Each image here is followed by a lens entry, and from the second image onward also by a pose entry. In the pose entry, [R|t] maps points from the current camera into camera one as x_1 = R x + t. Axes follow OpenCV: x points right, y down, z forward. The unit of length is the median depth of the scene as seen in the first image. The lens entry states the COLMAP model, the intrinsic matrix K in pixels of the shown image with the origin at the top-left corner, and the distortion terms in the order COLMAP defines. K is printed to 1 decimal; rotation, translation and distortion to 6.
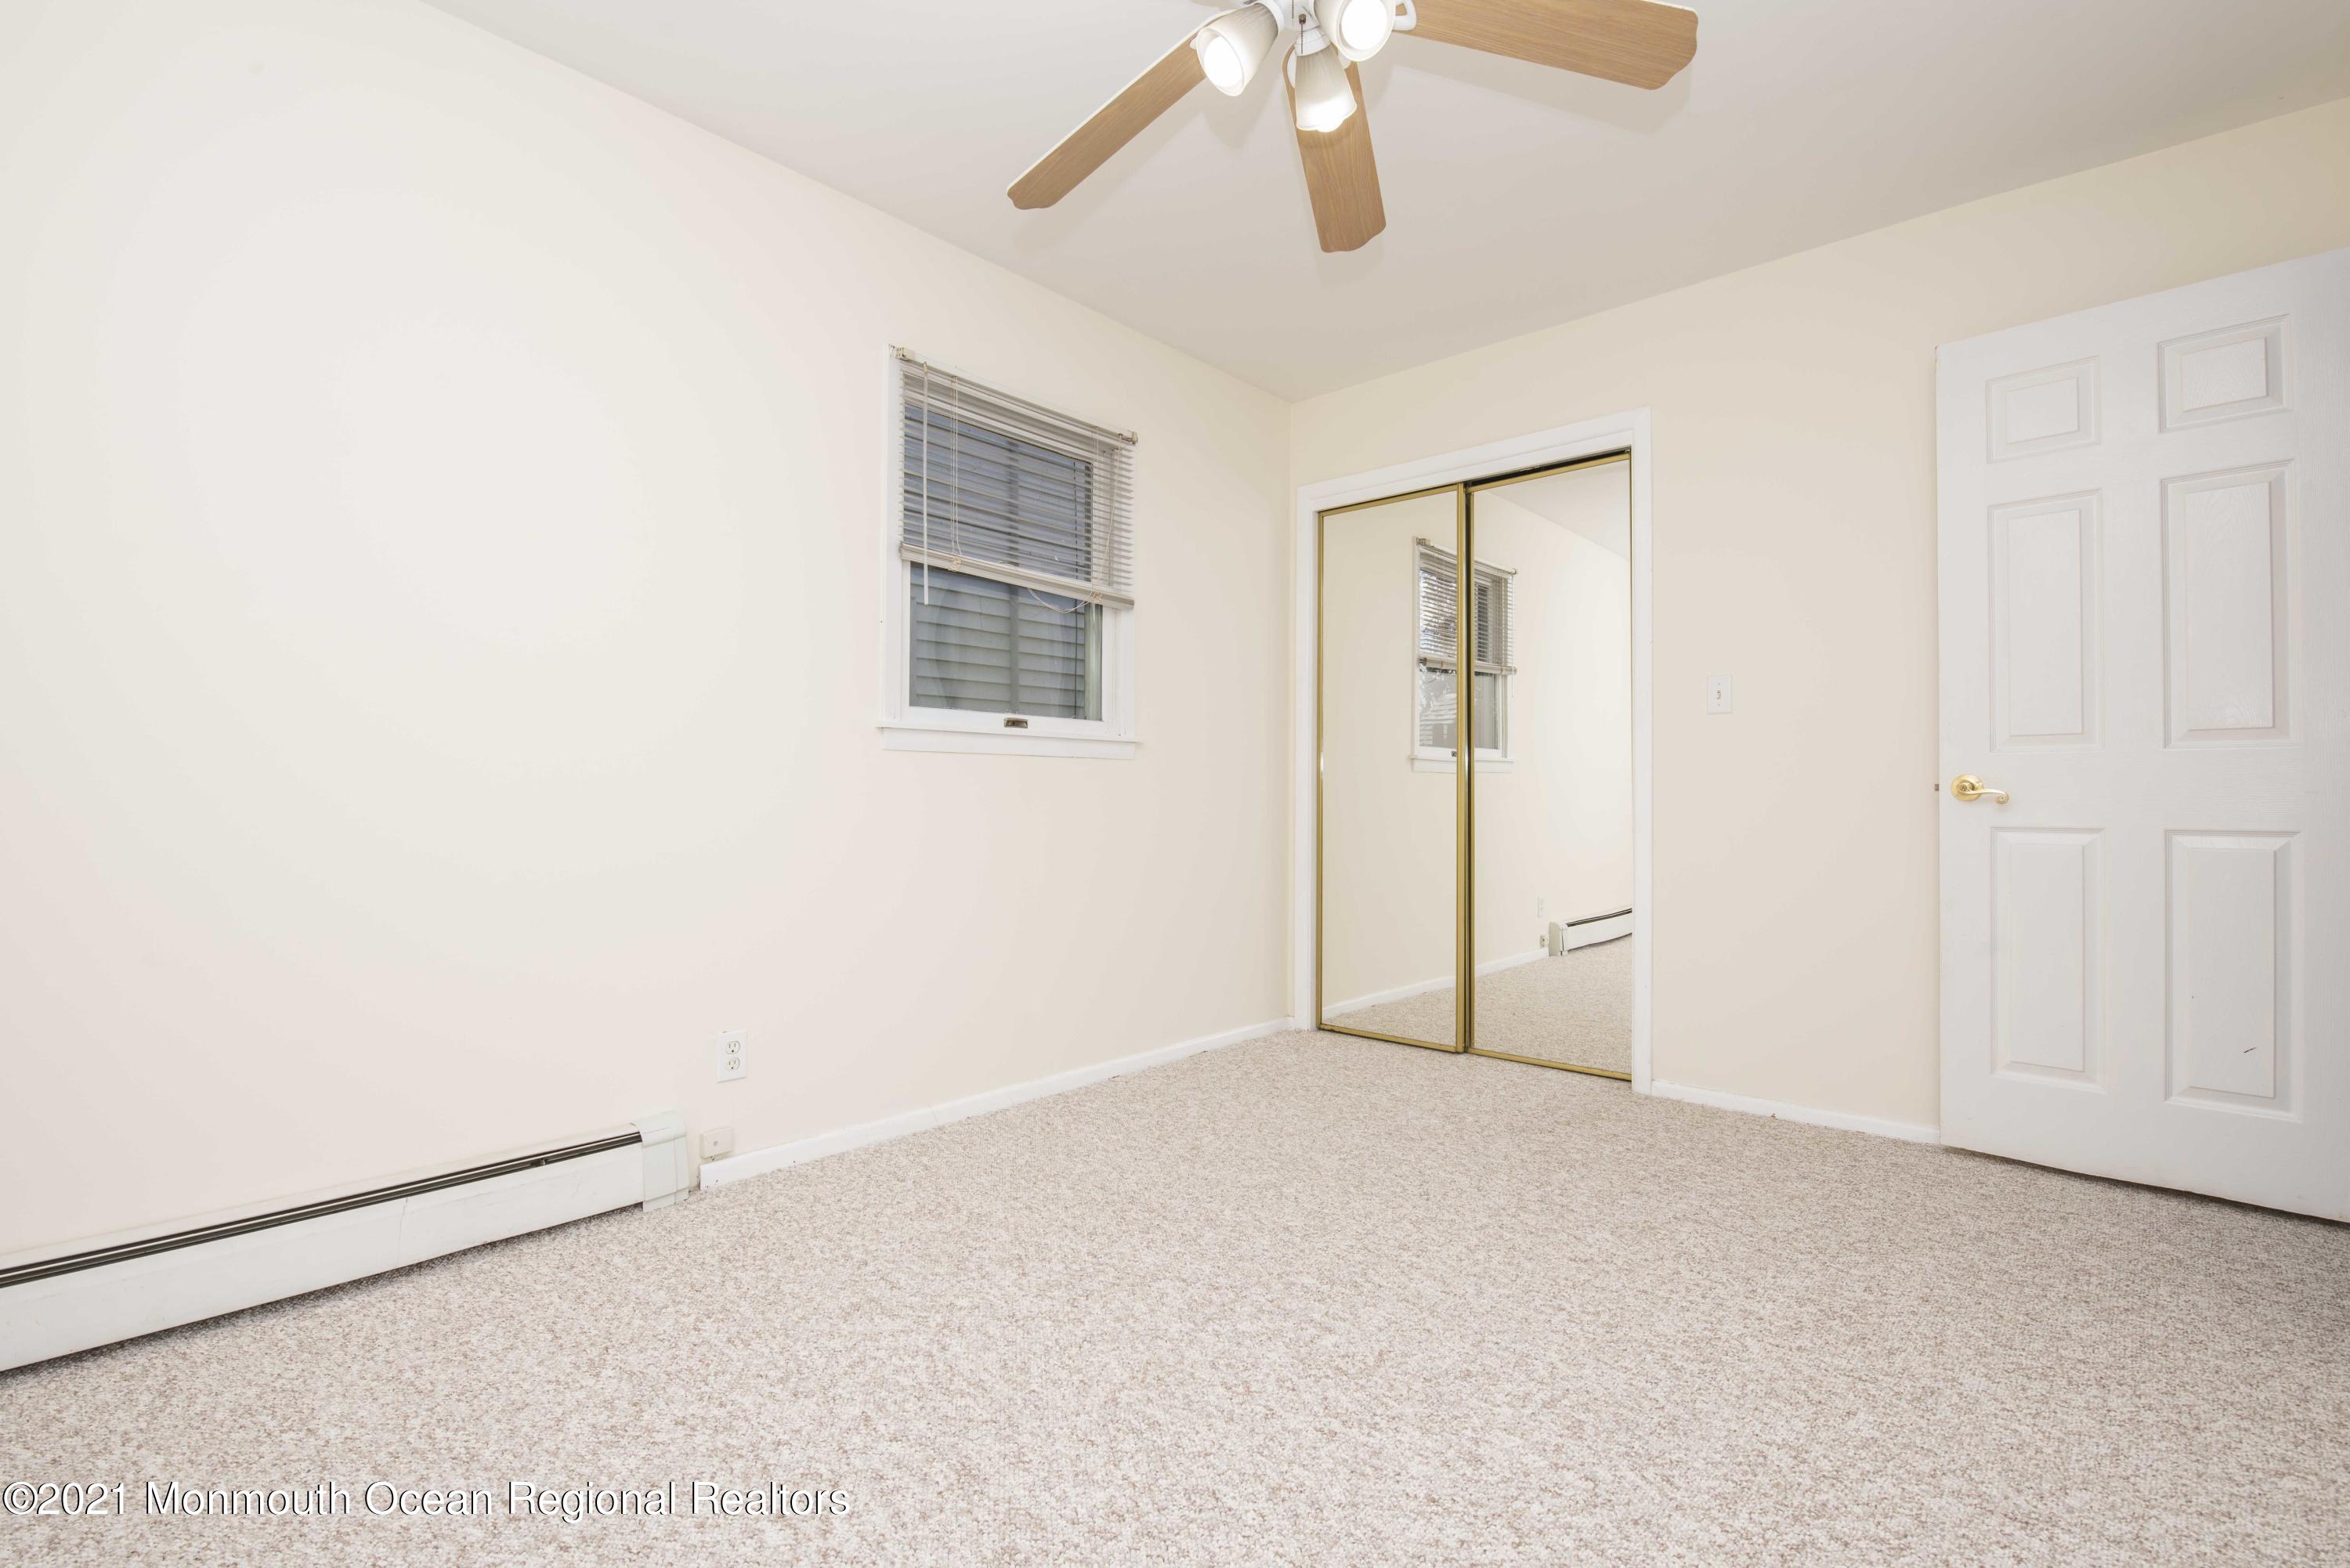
lens RADIAL K [[1115.4, 0, 1146.8], [0, 1115.4, 784.1], [0, 0, 1]] dist [-0.013401, -0.001001]
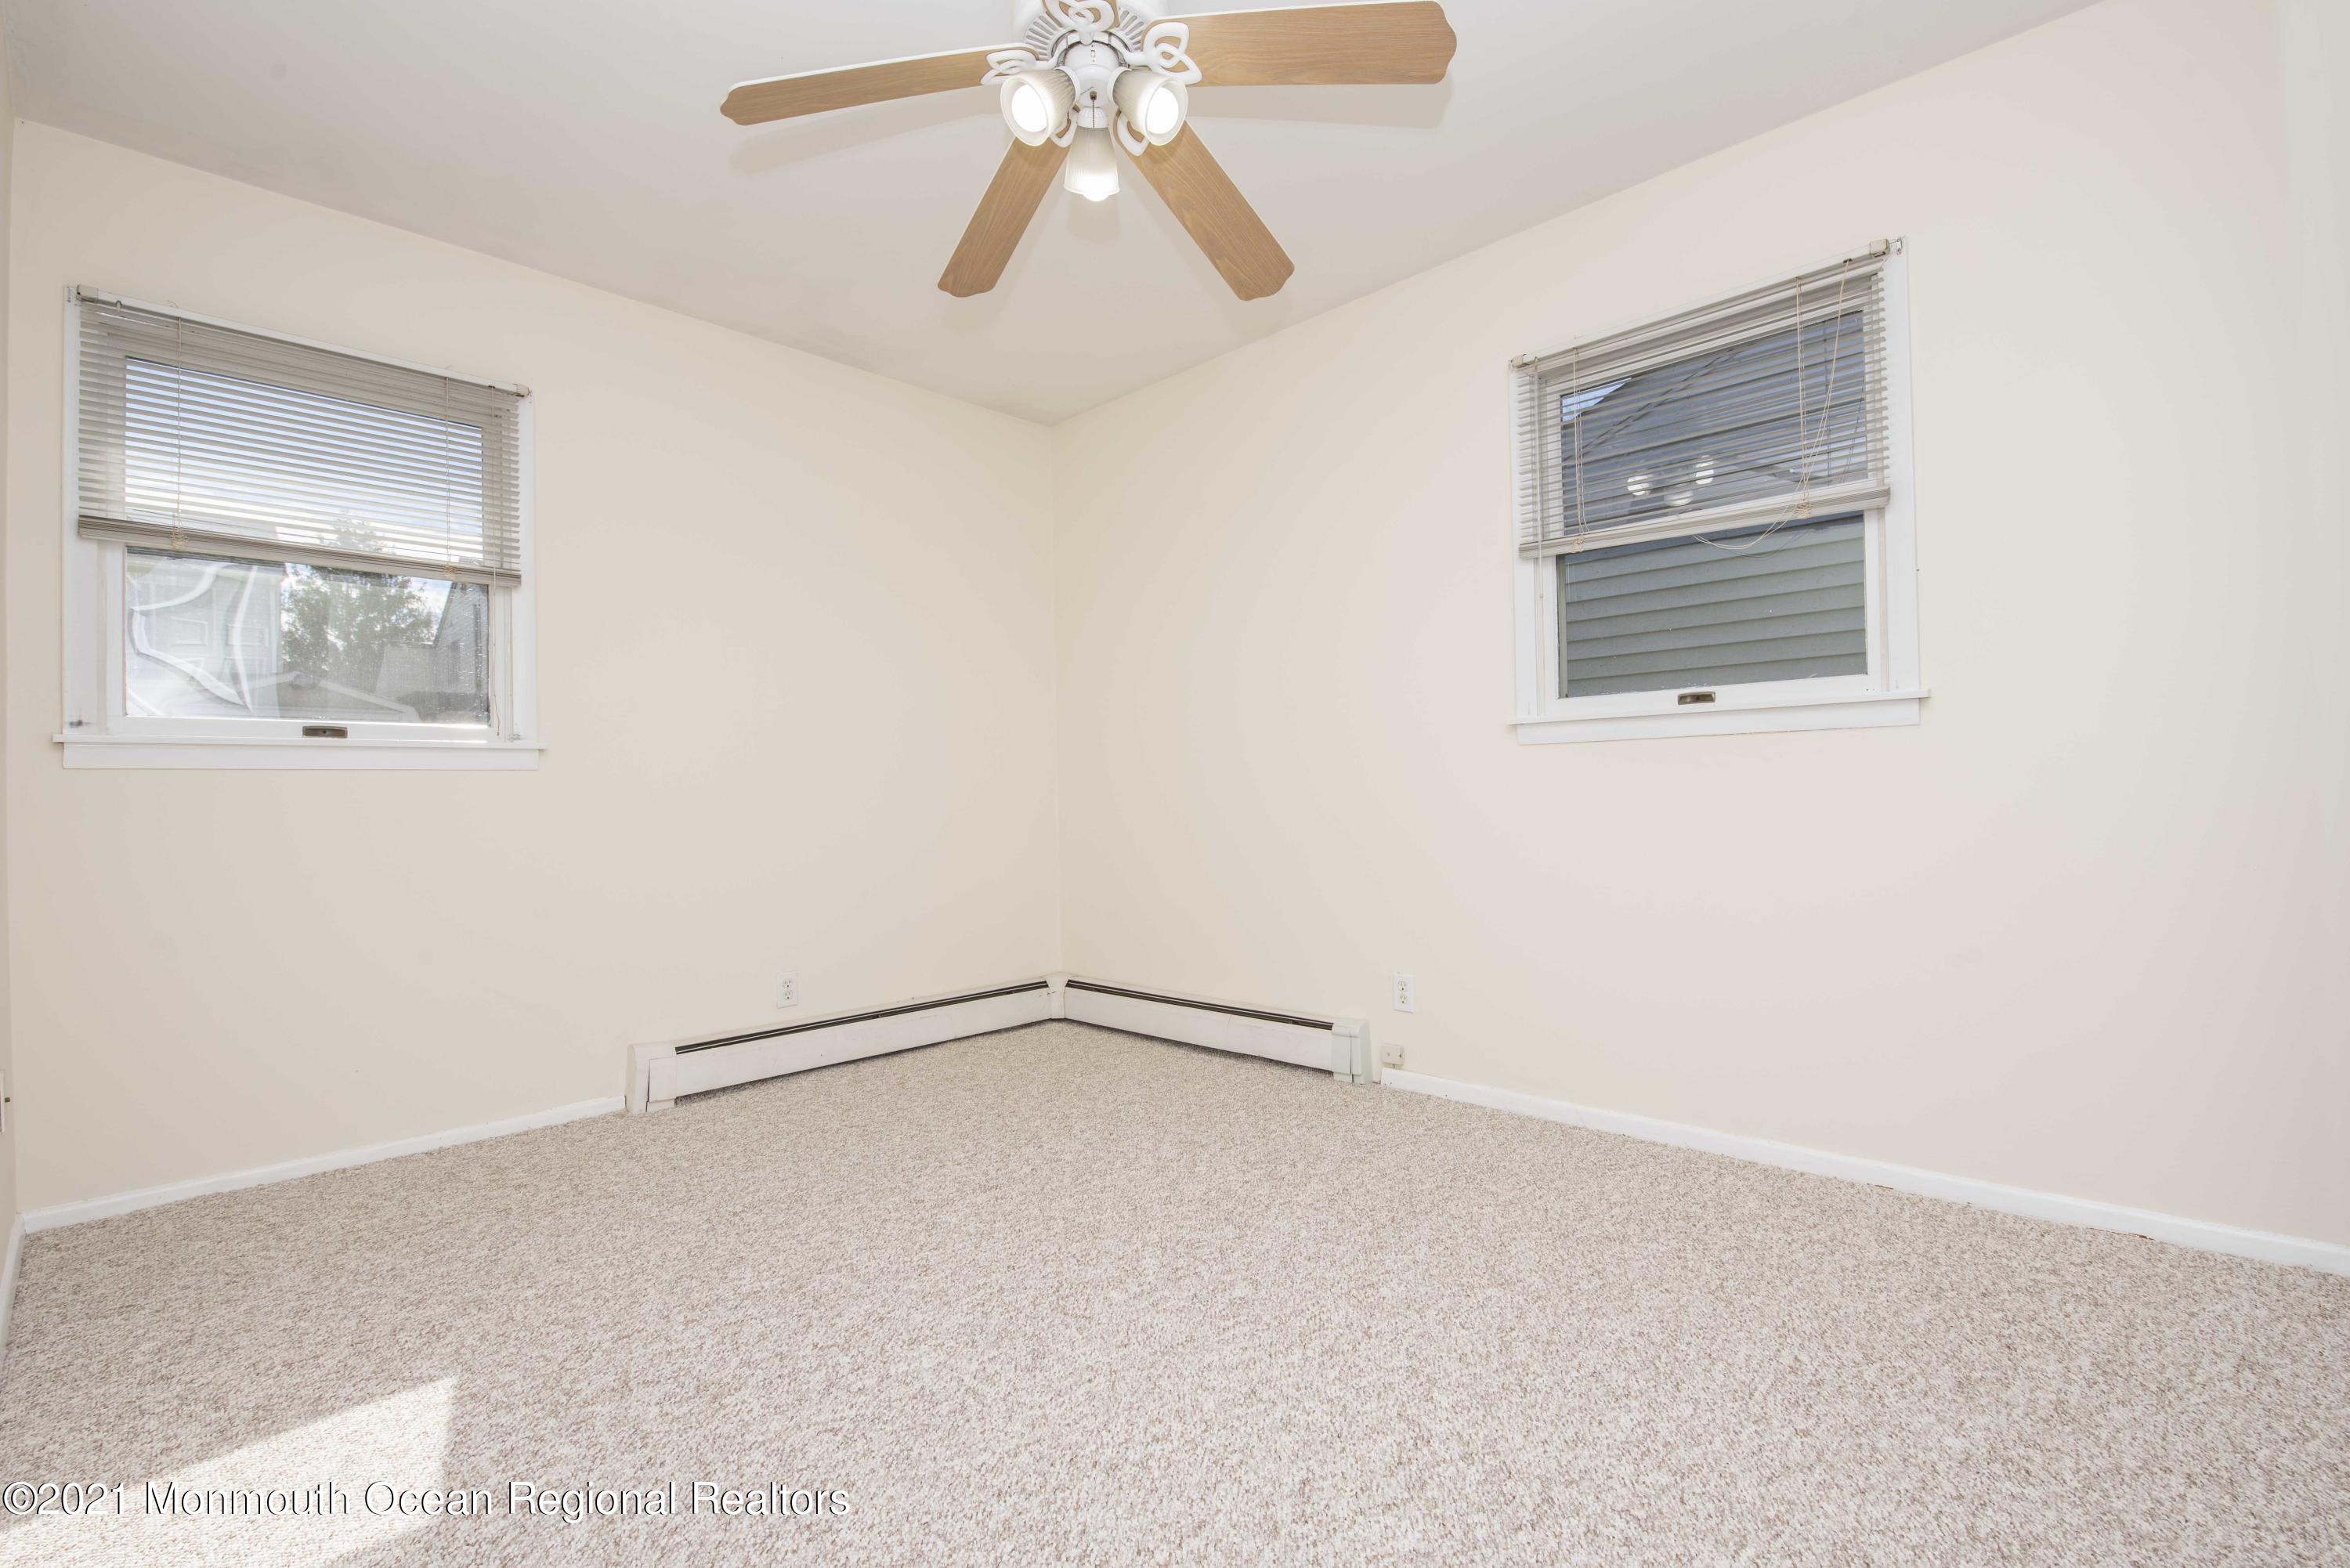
lens RADIAL K [[1067.7, 0, 1215.7], [0, 1067.7, 783.3], [0, 0, 1]] dist [-0.006294, -0.004429]
pose [[-0.040366, -0.015196, -0.999069, 0.764277], [0.029163, 0.999440, -0.016380, 0.013251], [0.998759, -0.029797, -0.039900, 0.729746]]
